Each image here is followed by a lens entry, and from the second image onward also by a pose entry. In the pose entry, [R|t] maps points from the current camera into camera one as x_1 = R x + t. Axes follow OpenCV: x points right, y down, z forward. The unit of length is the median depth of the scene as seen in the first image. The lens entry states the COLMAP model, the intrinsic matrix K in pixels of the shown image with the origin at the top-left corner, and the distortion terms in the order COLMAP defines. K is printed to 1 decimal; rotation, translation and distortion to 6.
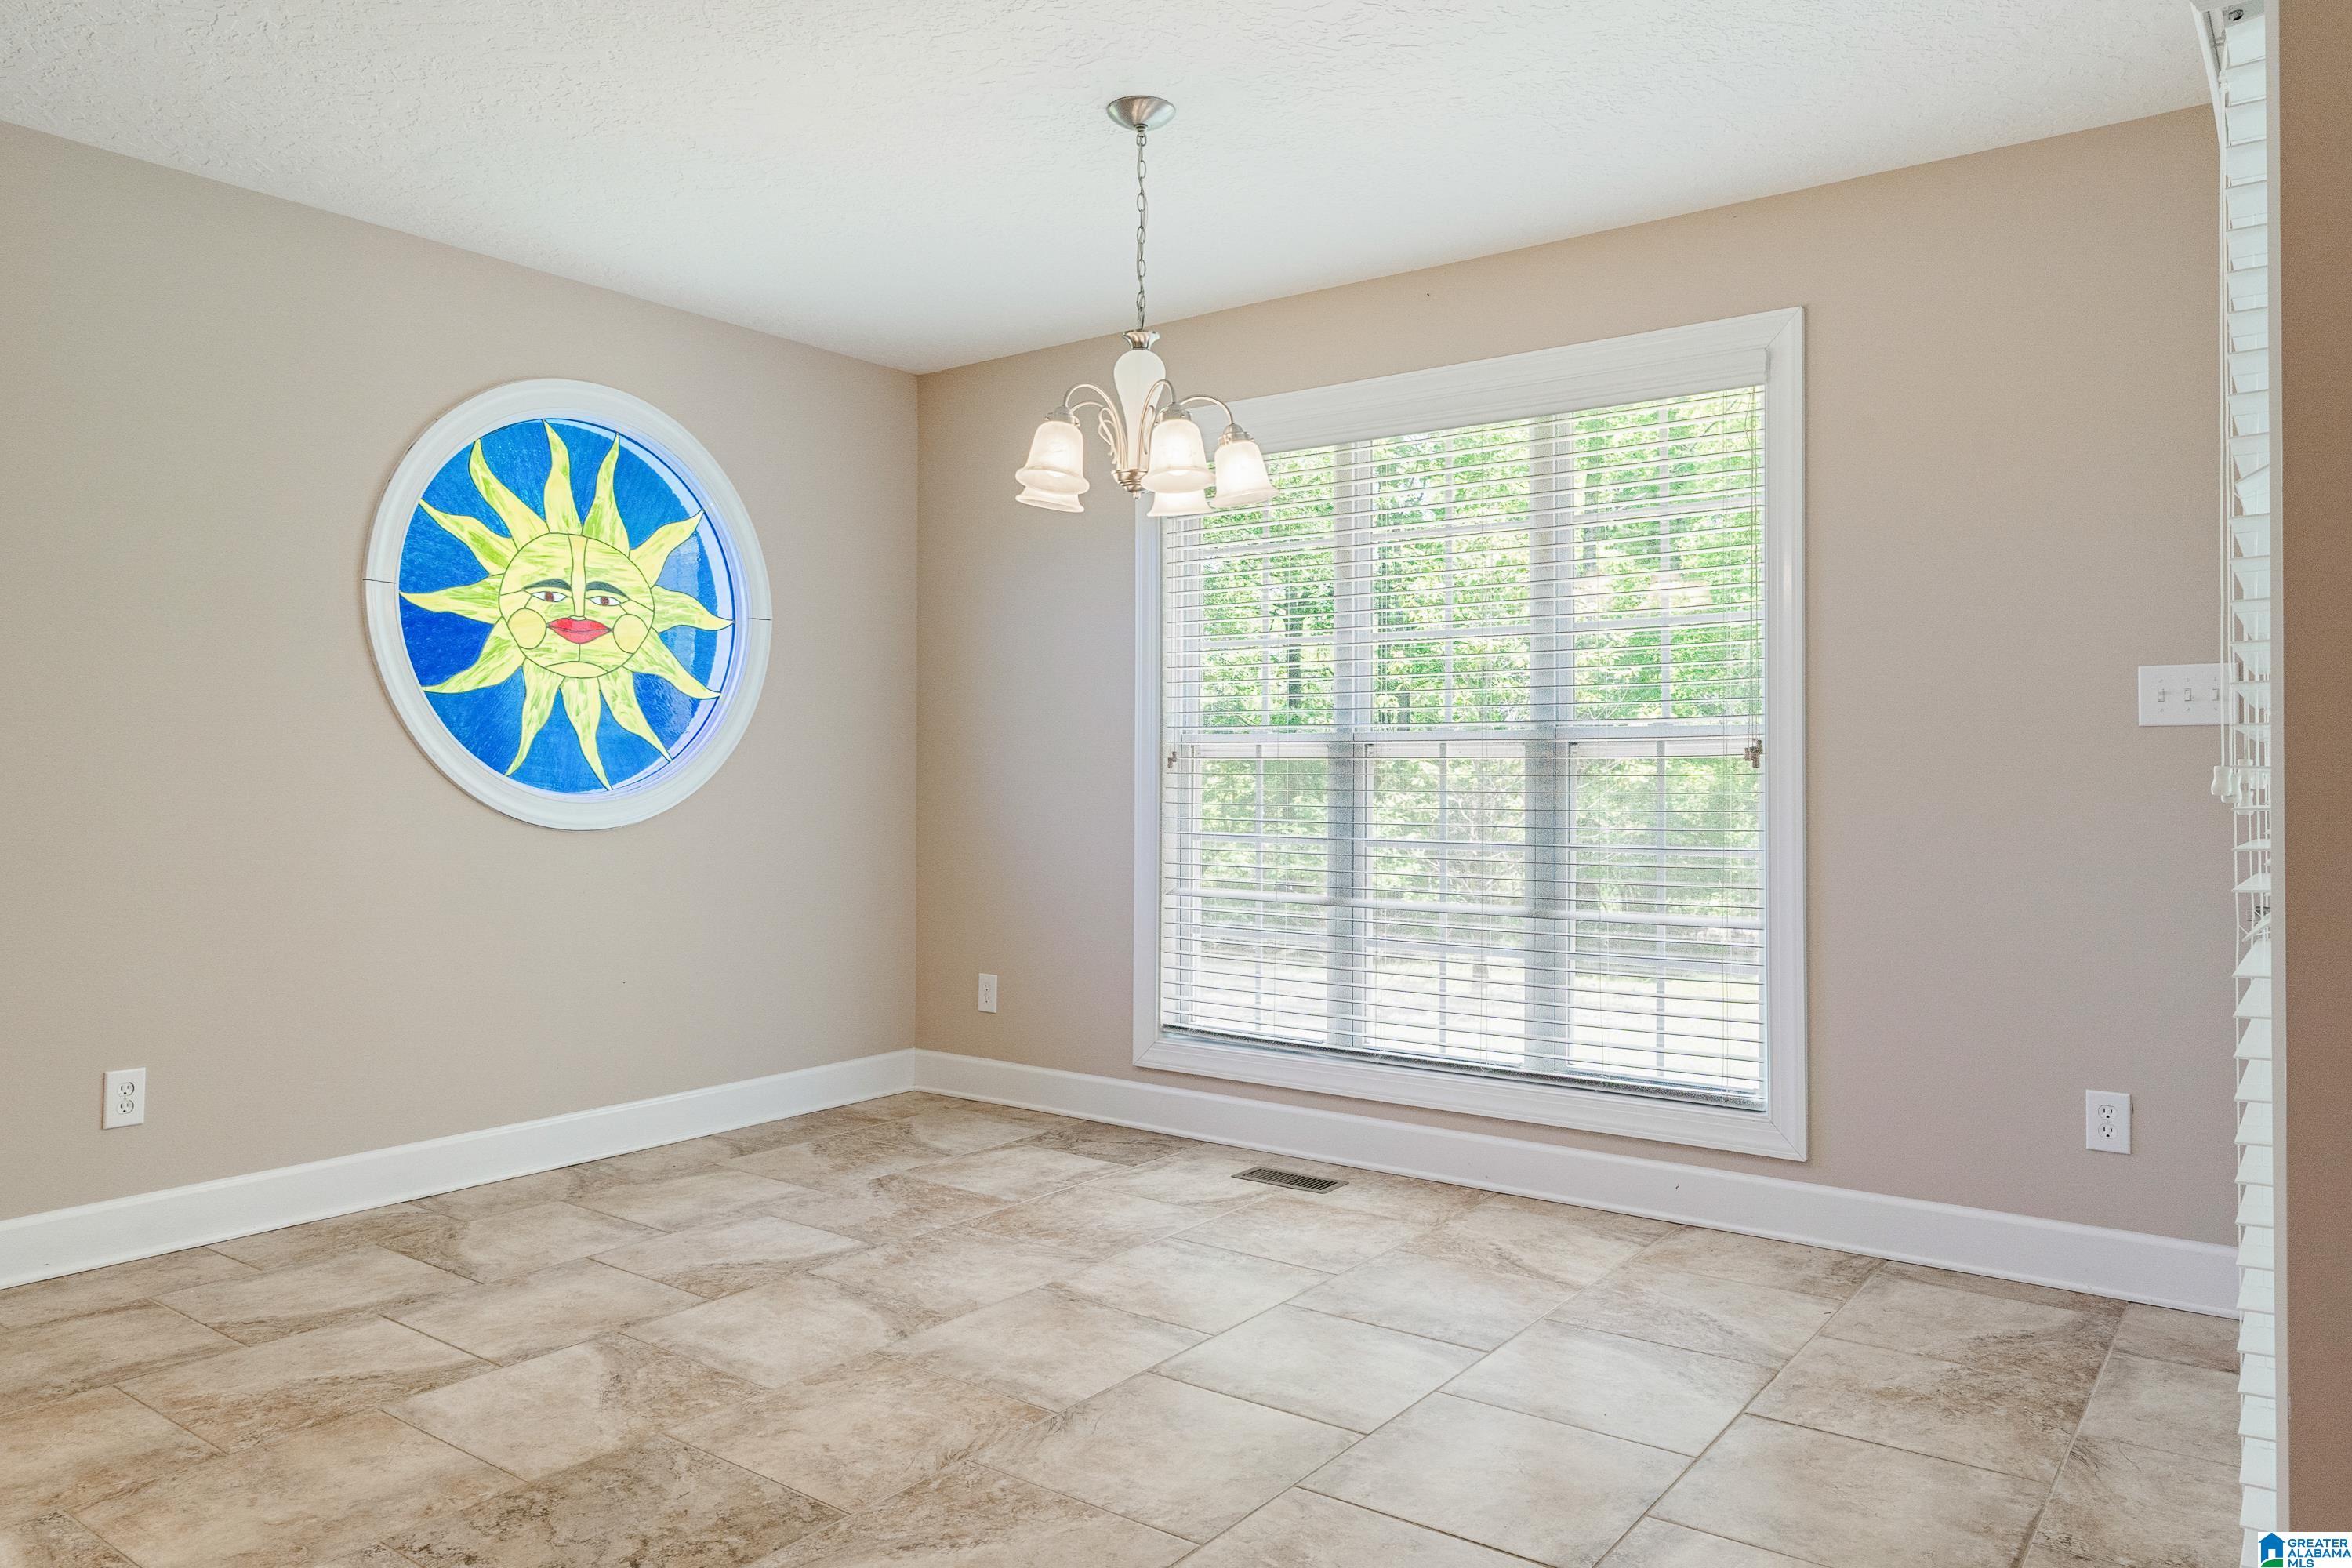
lens RADIAL K [[1568.6, 0, 1177.4], [0, 1568.6, 762.1], [0, 0, 1]] dist [0.007194, -0.000822]
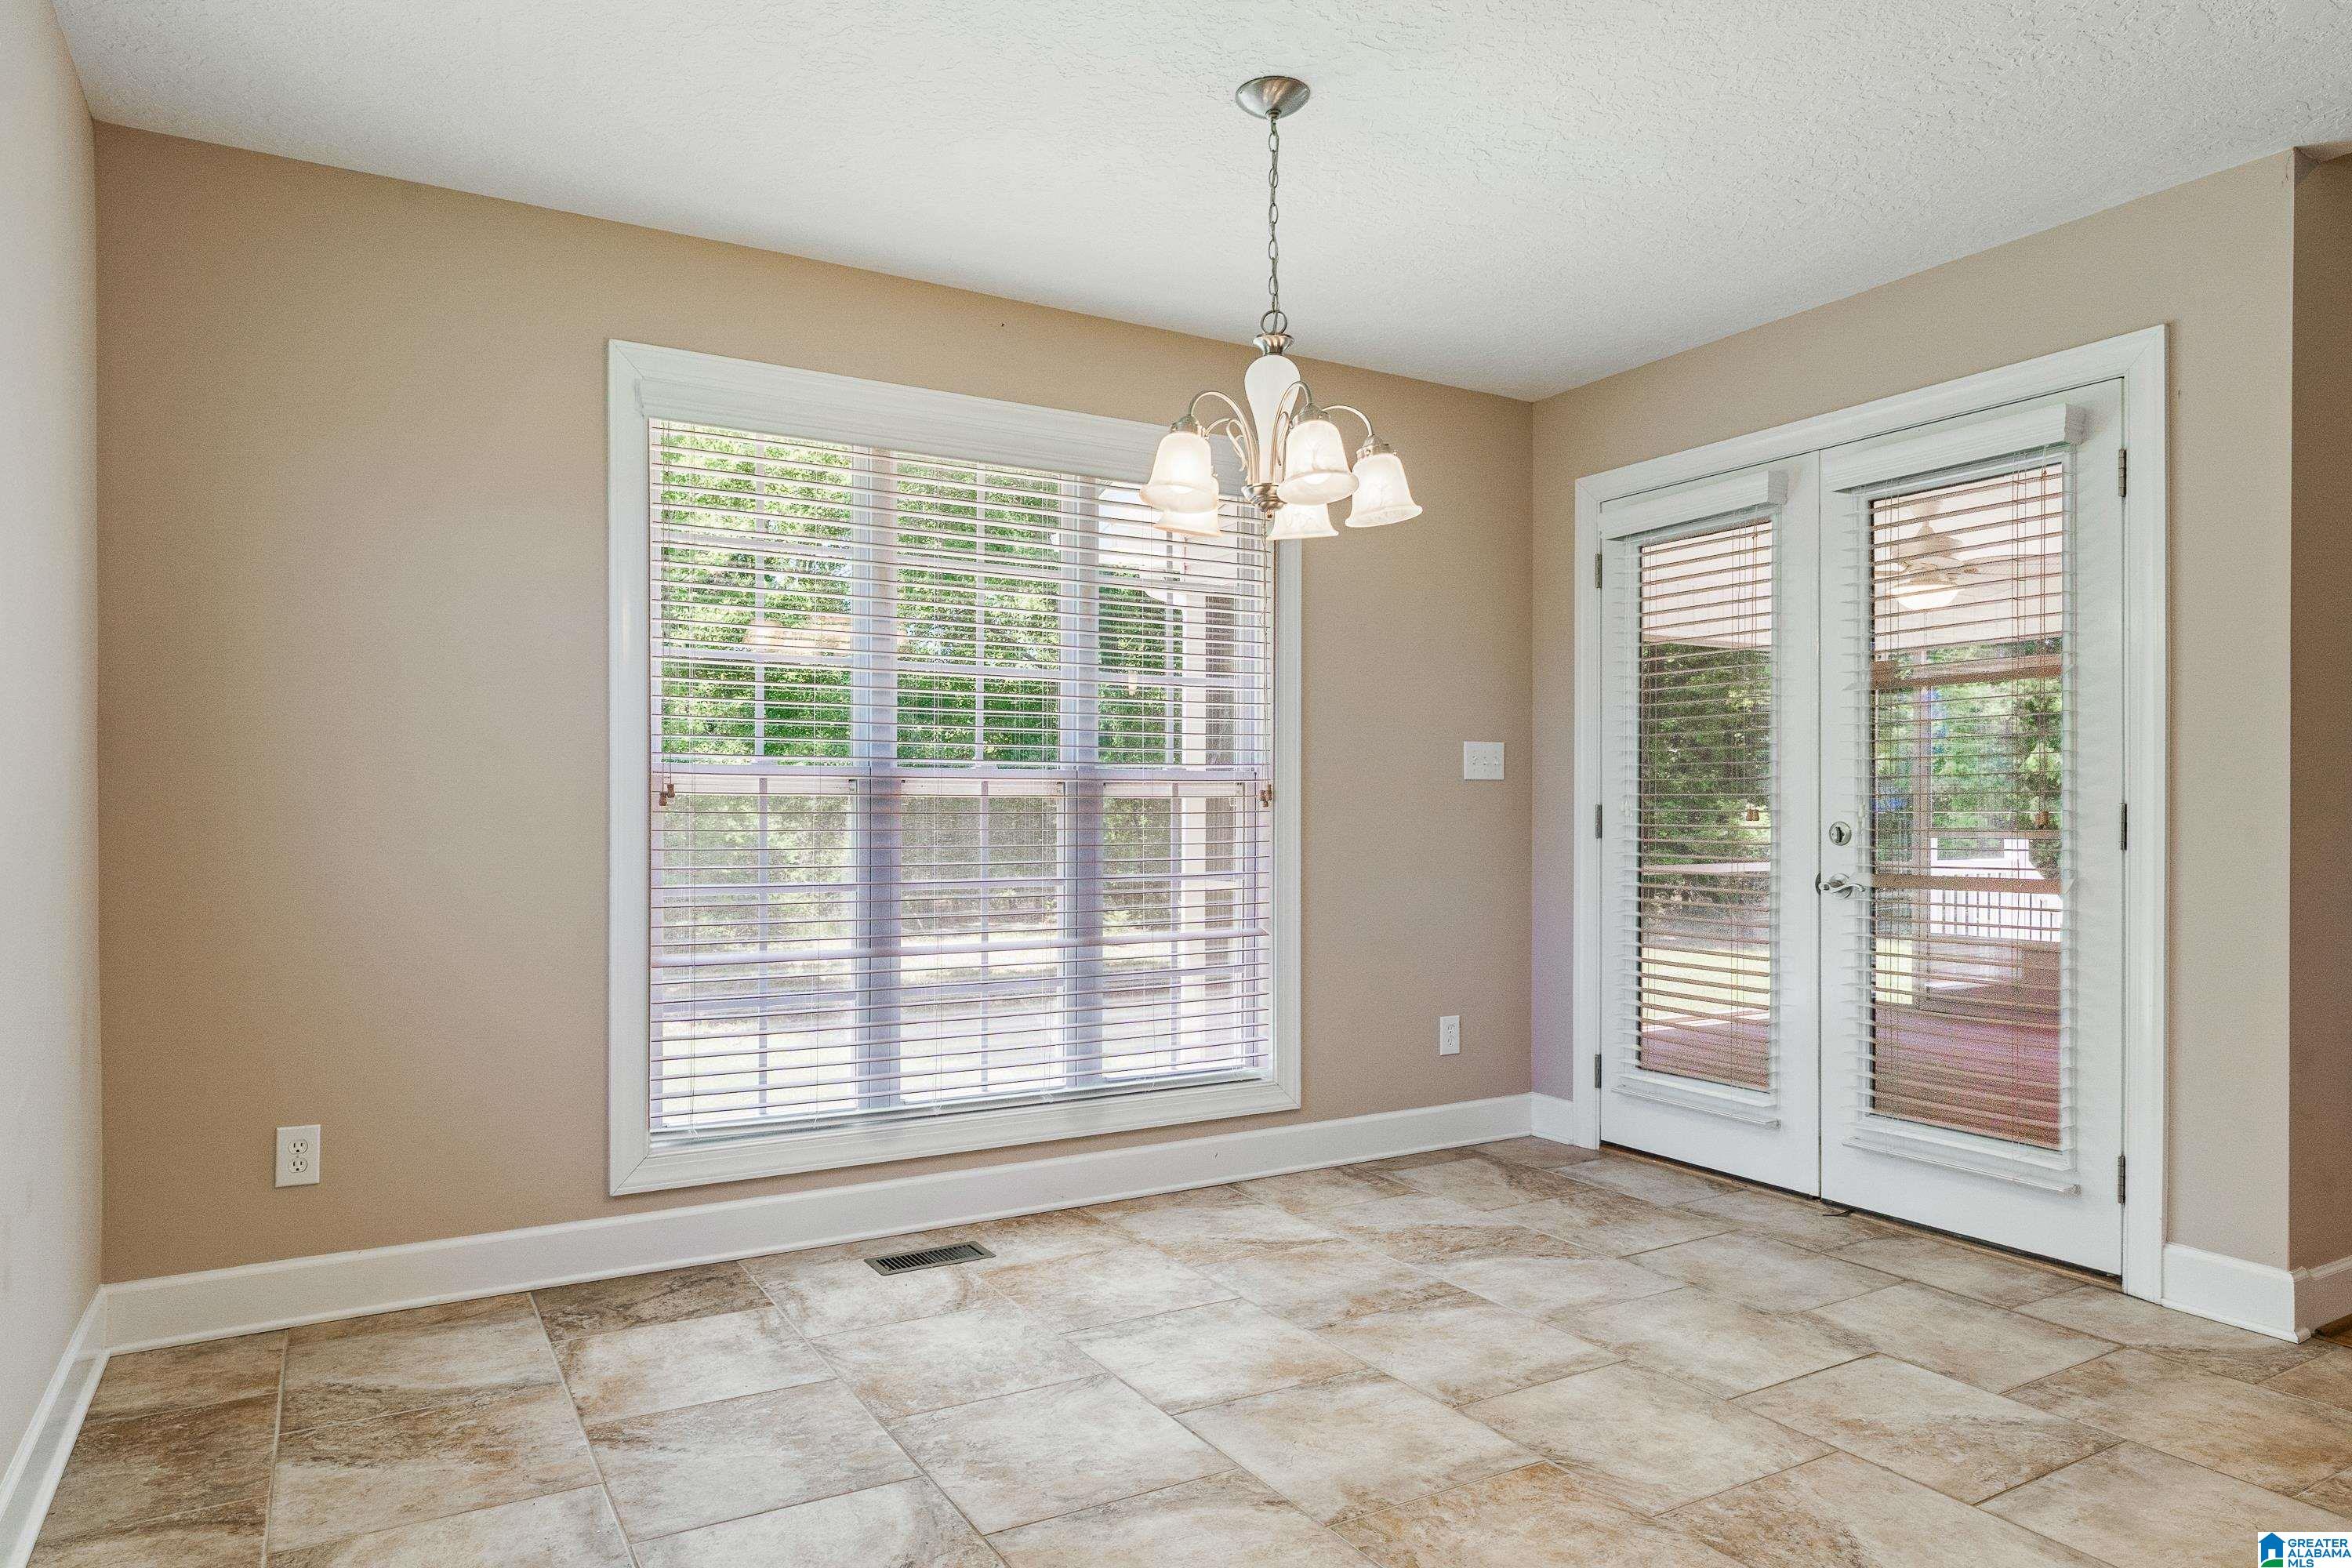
lens RADIAL K [[1418.8, 0, 1165.9], [0, 1418.8, 808.8], [0, 0, 1]] dist [-0.000138, 0.000318]
pose [[0.397386, -0.001474, 0.917650, -0.781456], [-0.008526, 0.999950, 0.005298, -0.000578], [-0.917612, -0.009929, 0.397354, 0.681154]]
